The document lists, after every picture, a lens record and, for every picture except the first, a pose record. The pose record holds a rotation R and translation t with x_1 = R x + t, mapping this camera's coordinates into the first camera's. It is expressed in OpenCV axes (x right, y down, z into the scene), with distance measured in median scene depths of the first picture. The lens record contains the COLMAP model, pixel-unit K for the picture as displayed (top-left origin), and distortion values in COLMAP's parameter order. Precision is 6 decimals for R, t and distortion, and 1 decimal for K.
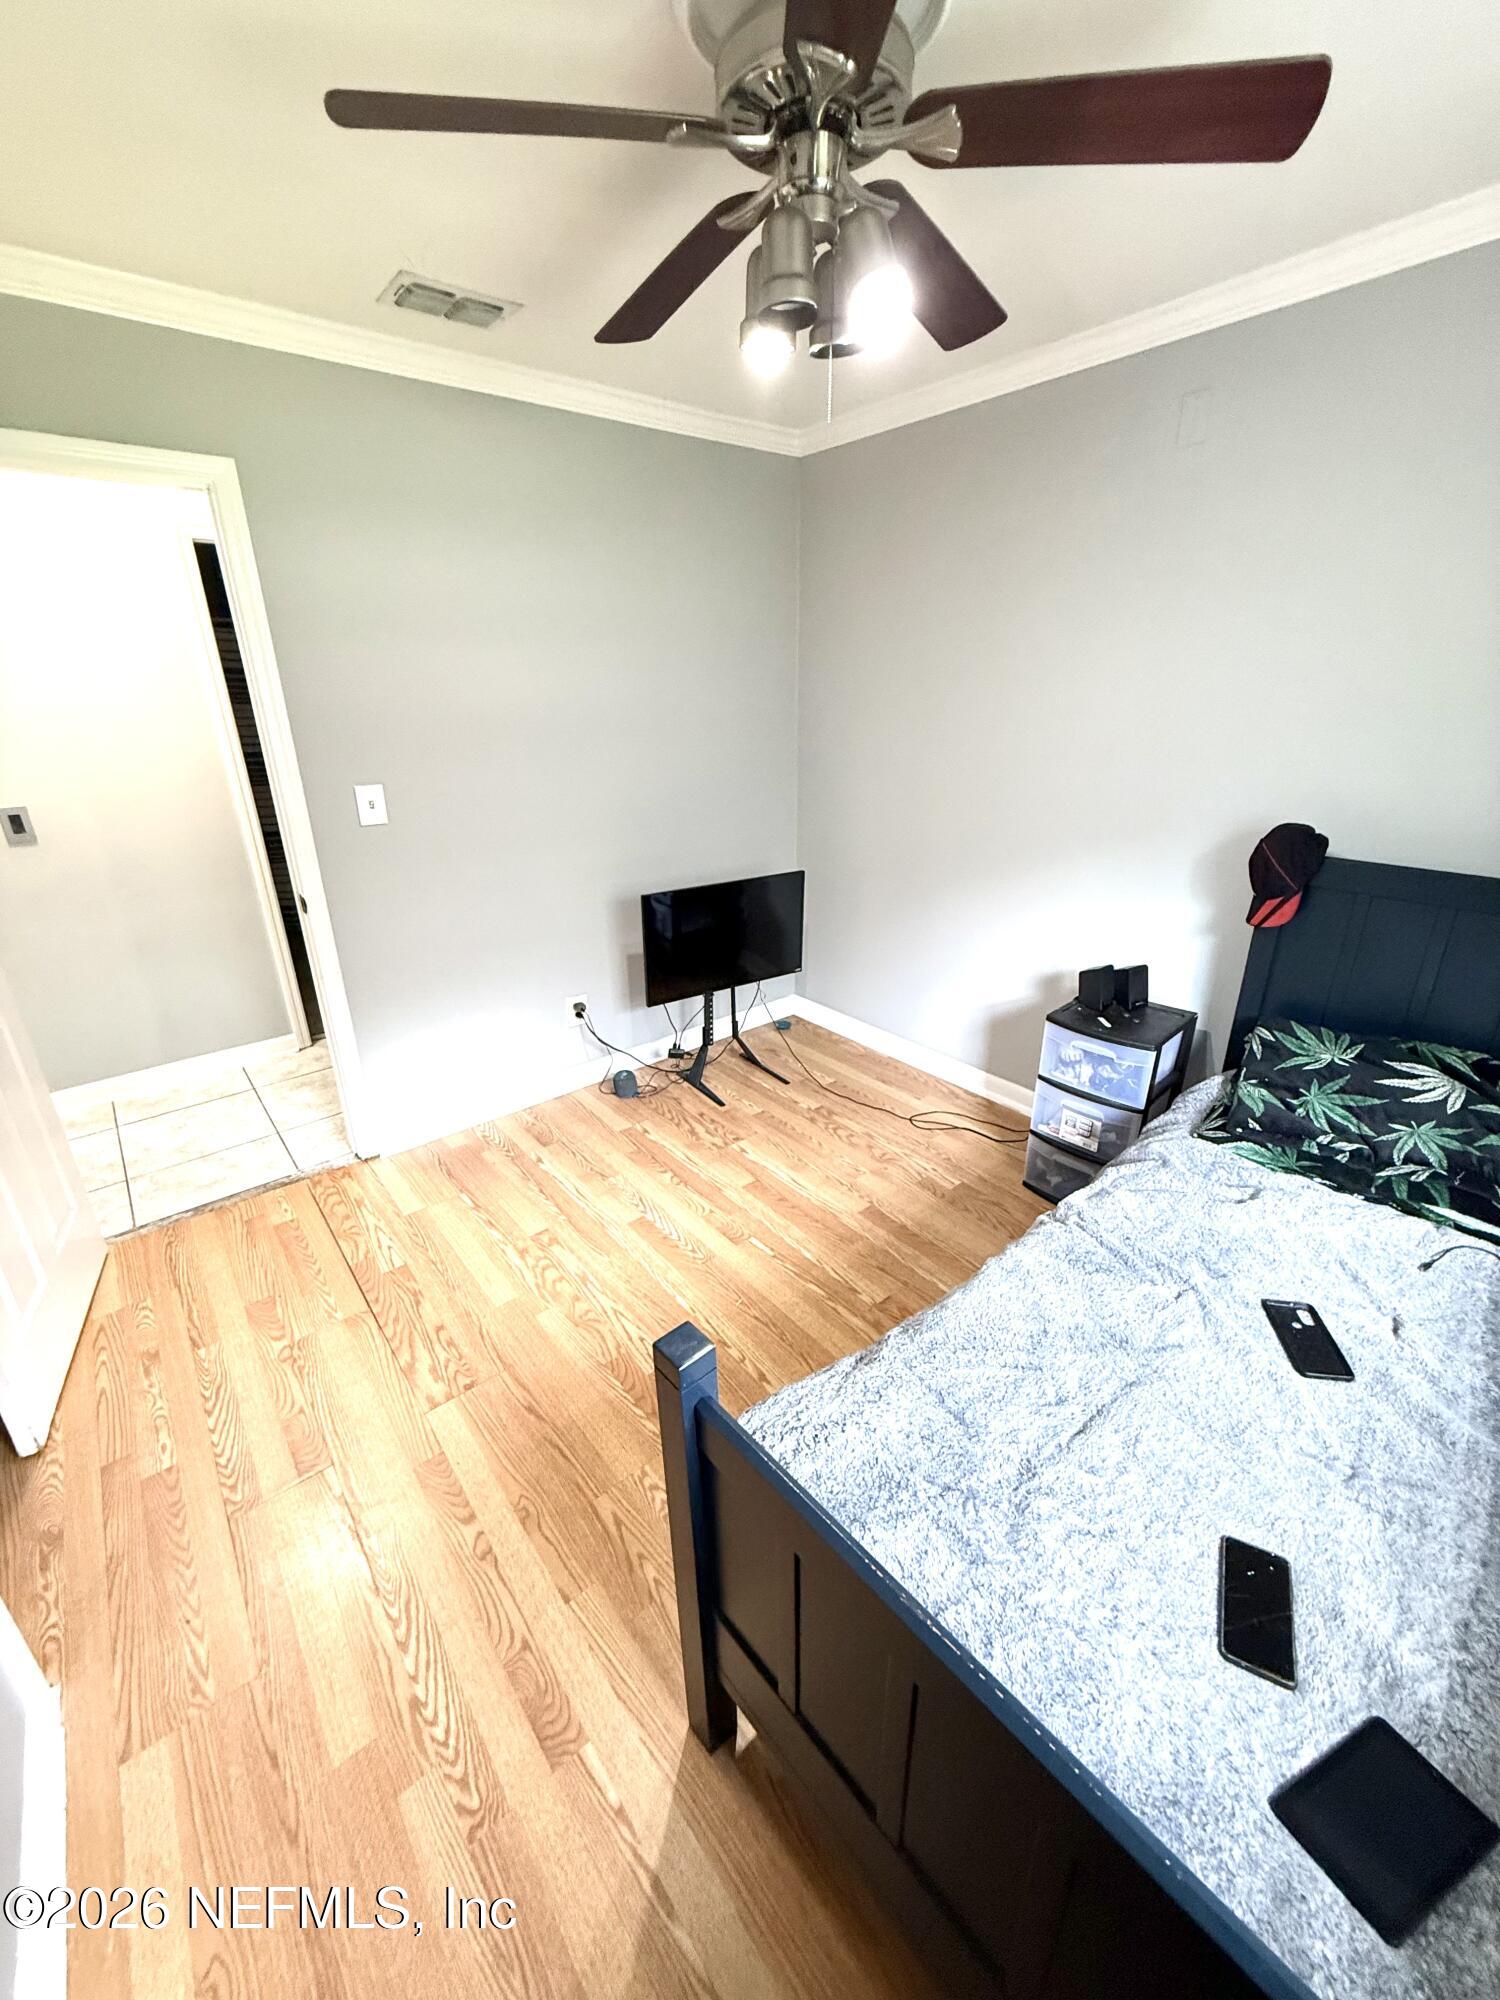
lens RADIAL K [[805.8, 0, 748.4], [0, 805.8, 1008.2], [0, 0, 1]] dist [-0.001262, 0.000557]
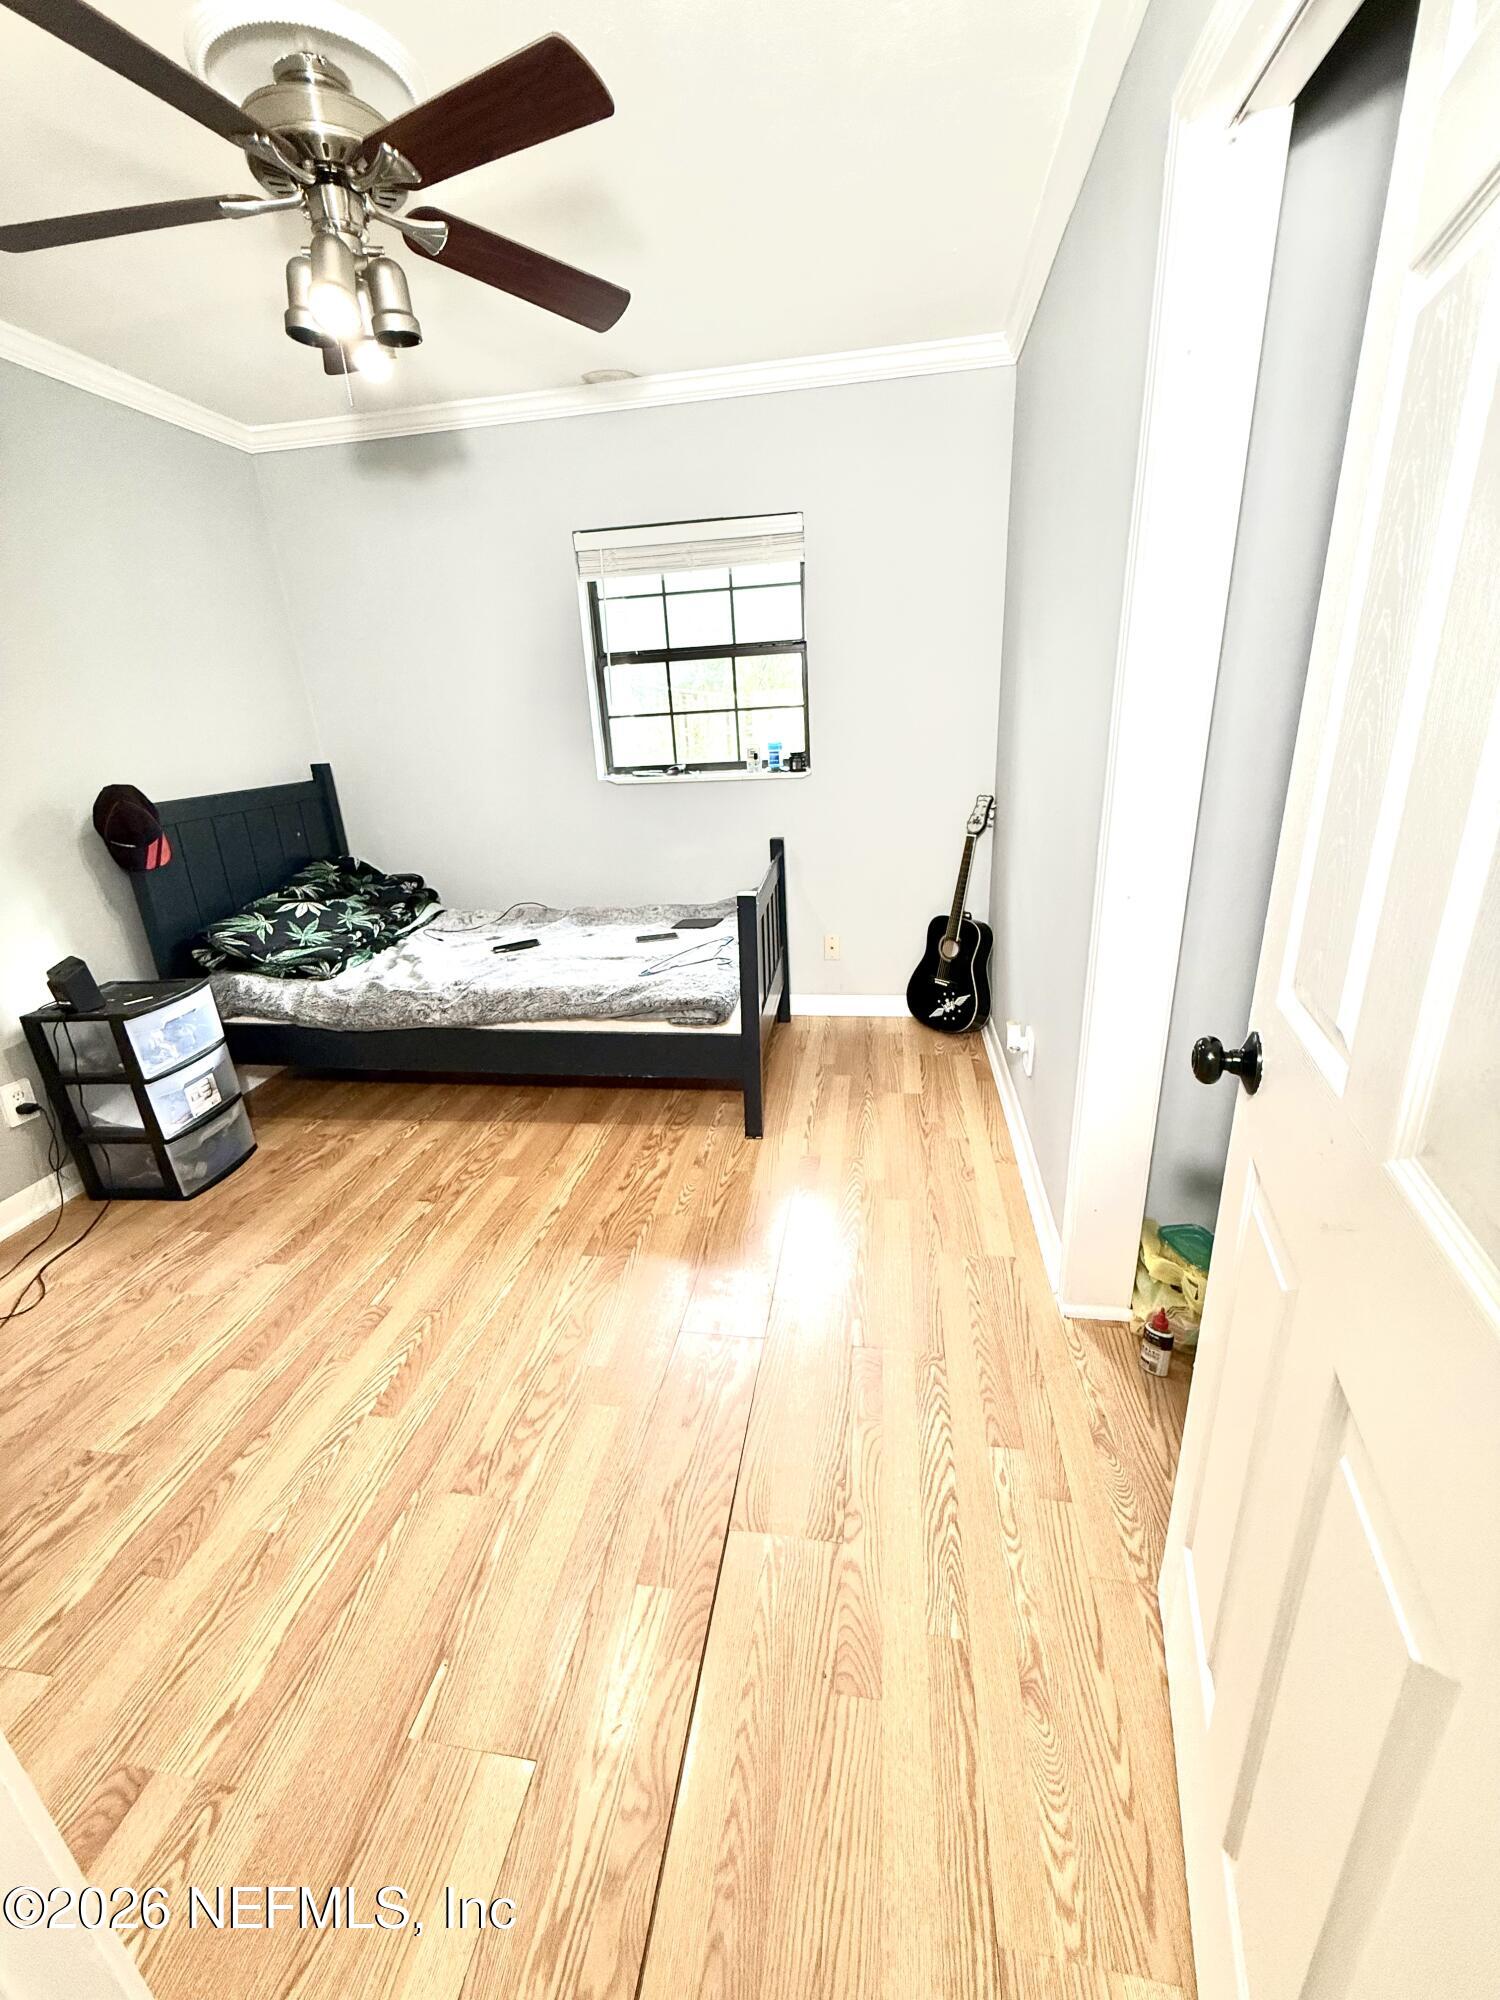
lens RADIAL K [[805.8, 0, 752.5], [0, 805.8, 989.1], [0, 0, 1]] dist [-0.001262, 0.000557]
pose [[-0.669939, -0.200045, 0.714957, -0.774408], [0.337434, 0.775752, 0.533242, -0.267961], [-0.661302, 0.598491, -0.452204, 0.922515]]
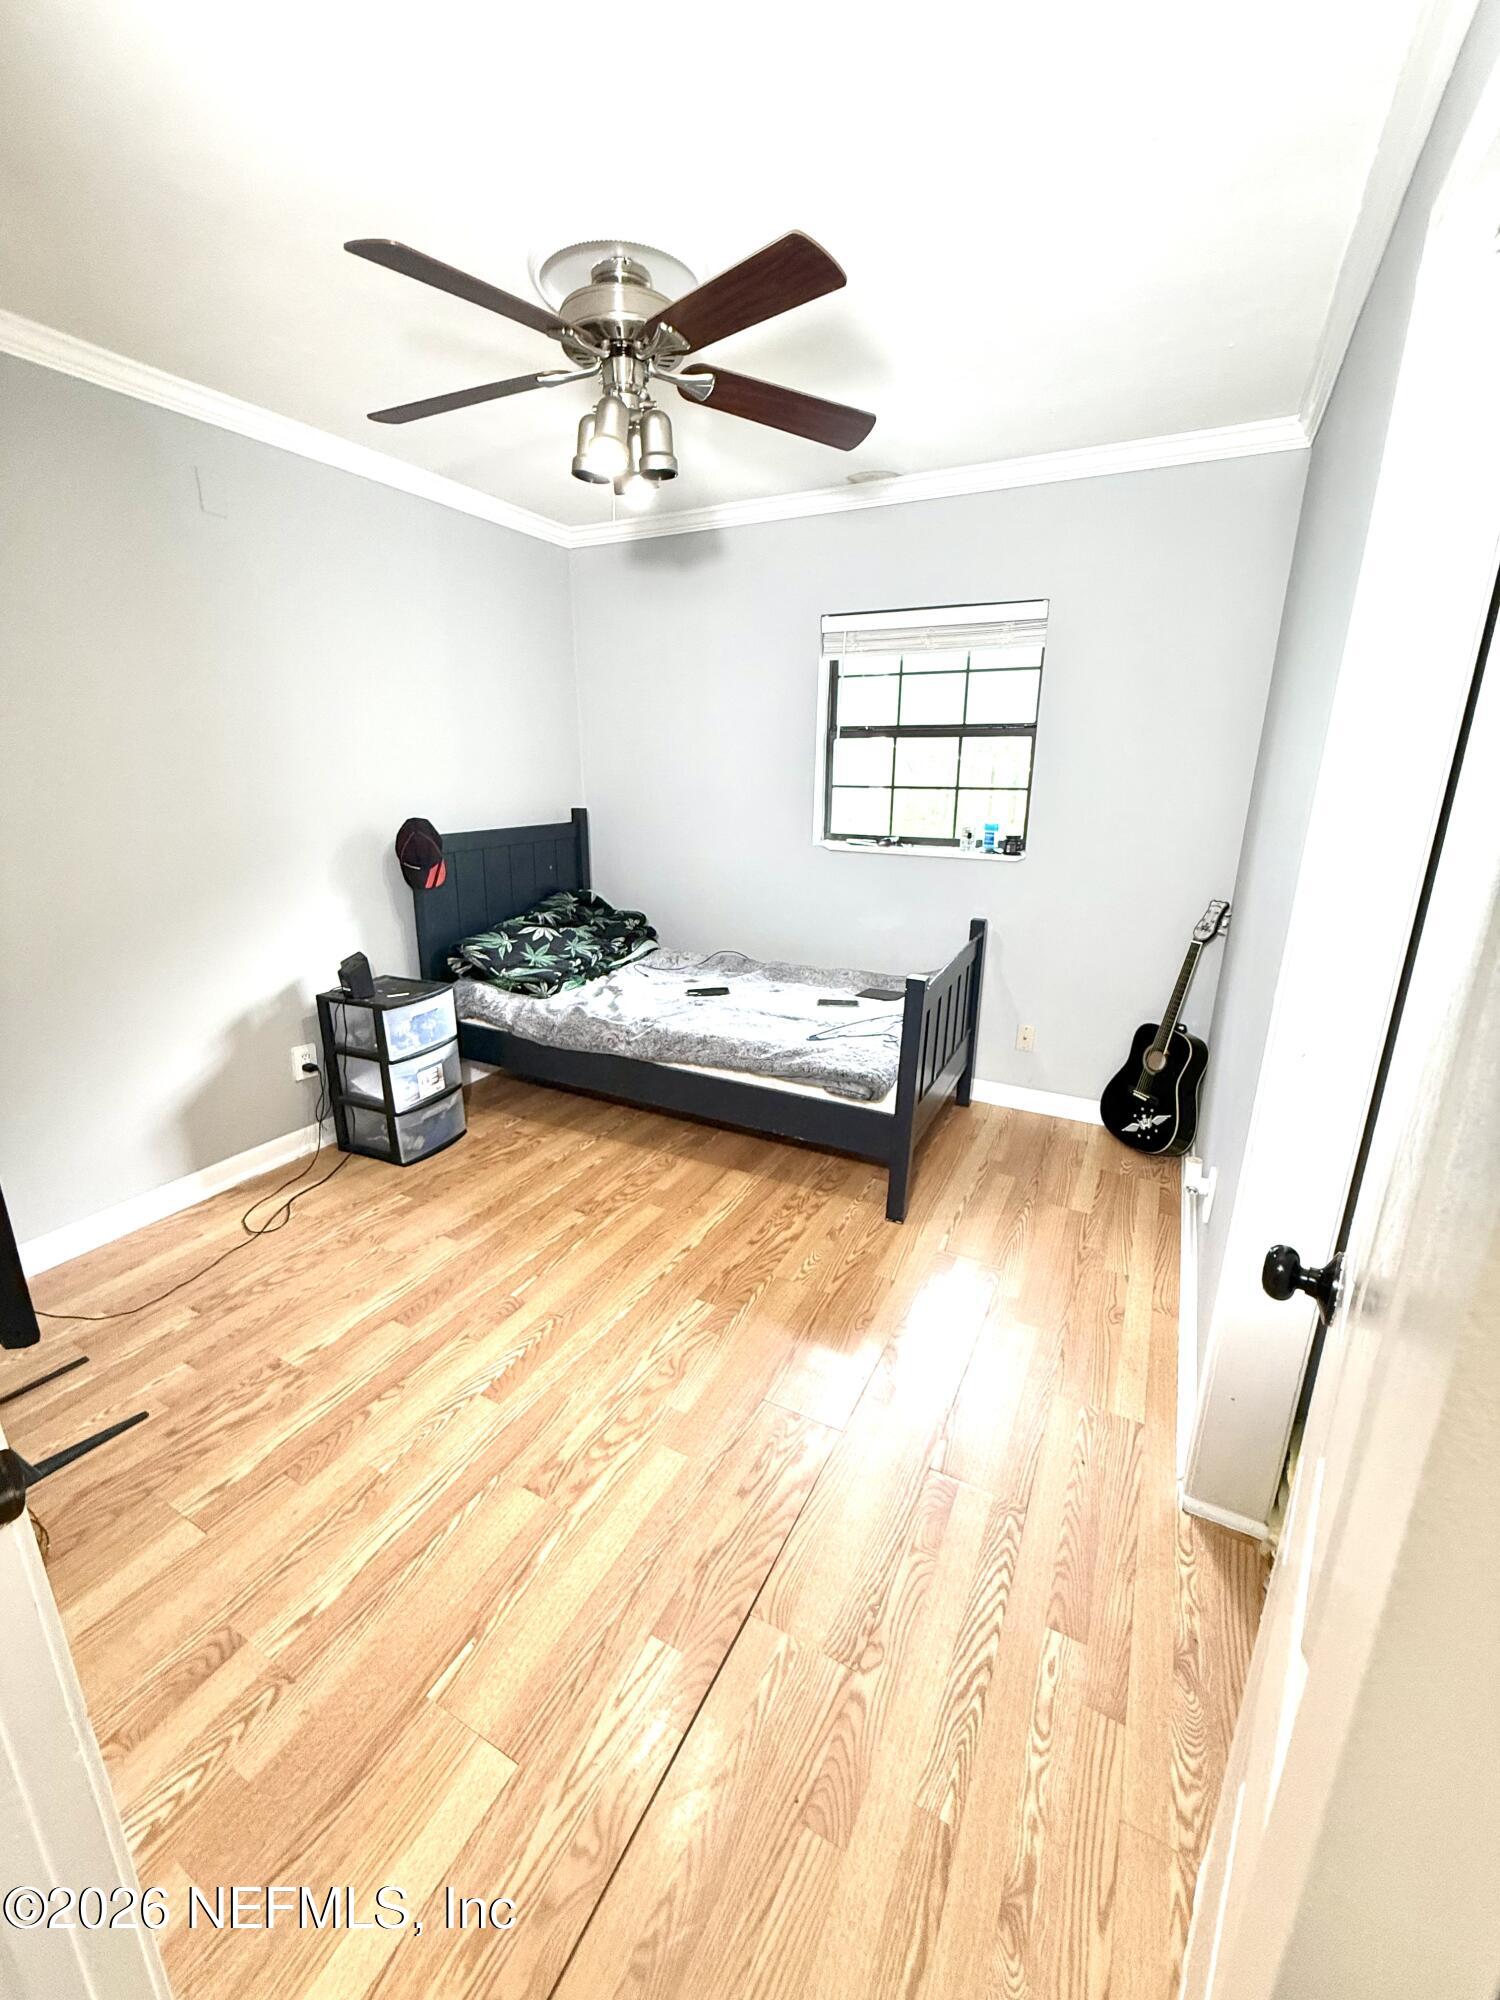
lens RADIAL K [[805.8, 0, 749.0], [0, 805.8, 989.4], [0, 0, 1]] dist [-0.001262, 0.000557]
pose [[-0.401597, -0.237739, 0.884421, -0.833771], [0.345544, 0.855005, 0.386736, -0.274552], [-0.848127, 0.460919, -0.261219, 0.849172]]
